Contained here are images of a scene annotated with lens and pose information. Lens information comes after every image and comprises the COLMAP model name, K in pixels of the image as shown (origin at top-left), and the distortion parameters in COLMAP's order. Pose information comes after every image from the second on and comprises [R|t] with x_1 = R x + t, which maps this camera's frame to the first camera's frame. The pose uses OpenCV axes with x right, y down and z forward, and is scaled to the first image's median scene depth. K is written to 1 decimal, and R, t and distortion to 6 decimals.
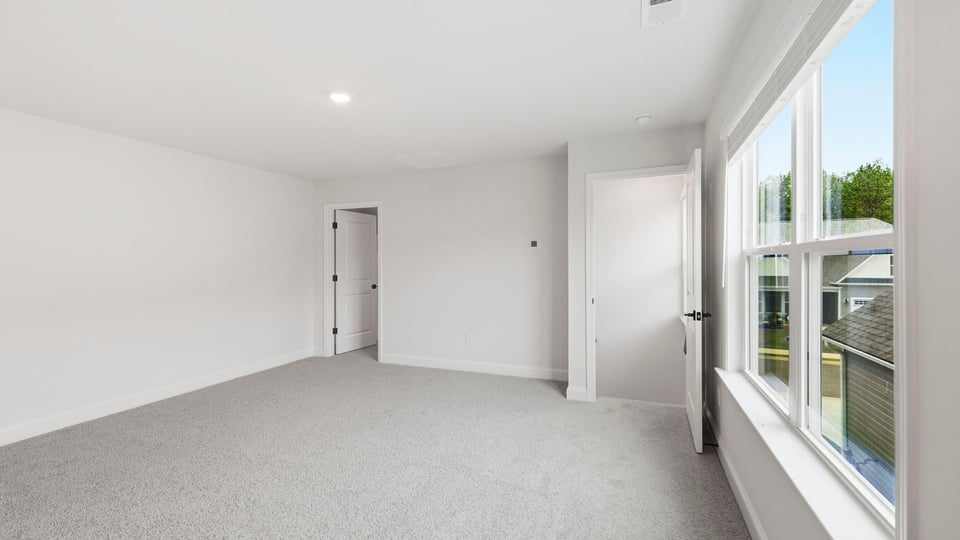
lens RADIAL K [[413.2, 0, 477.9], [0, 413.2, 269.1], [0, 0, 1]] dist [0.013548, -0.000277]
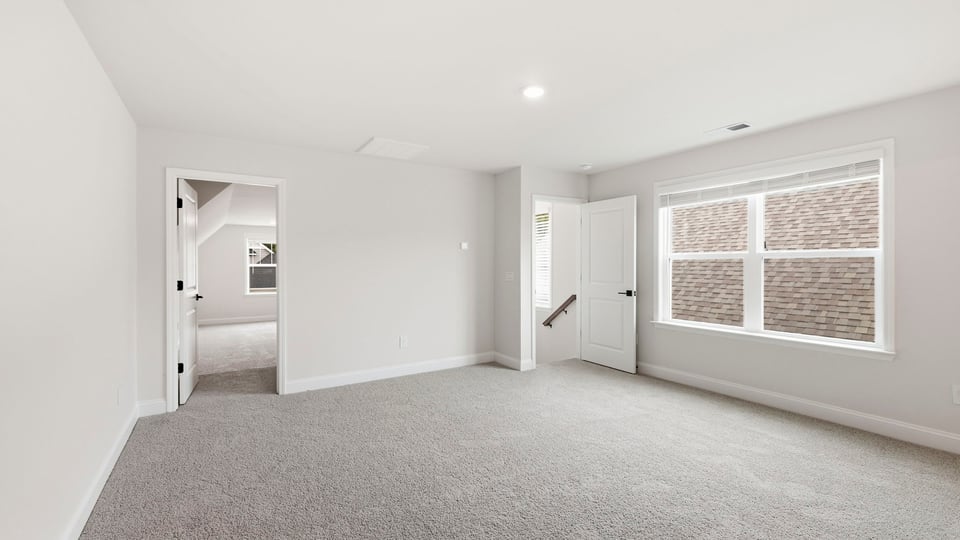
lens RADIAL K [[413.2, 0, 478.8], [0, 413.2, 267.2], [0, 0, 1]] dist [0.013548, -0.000277]
pose [[0.591183, -0.004435, 0.806525, -0.782405], [0.014130, 0.999888, -0.004858, 0.003608], [-0.806414, 0.014268, 0.591179, 0.328454]]
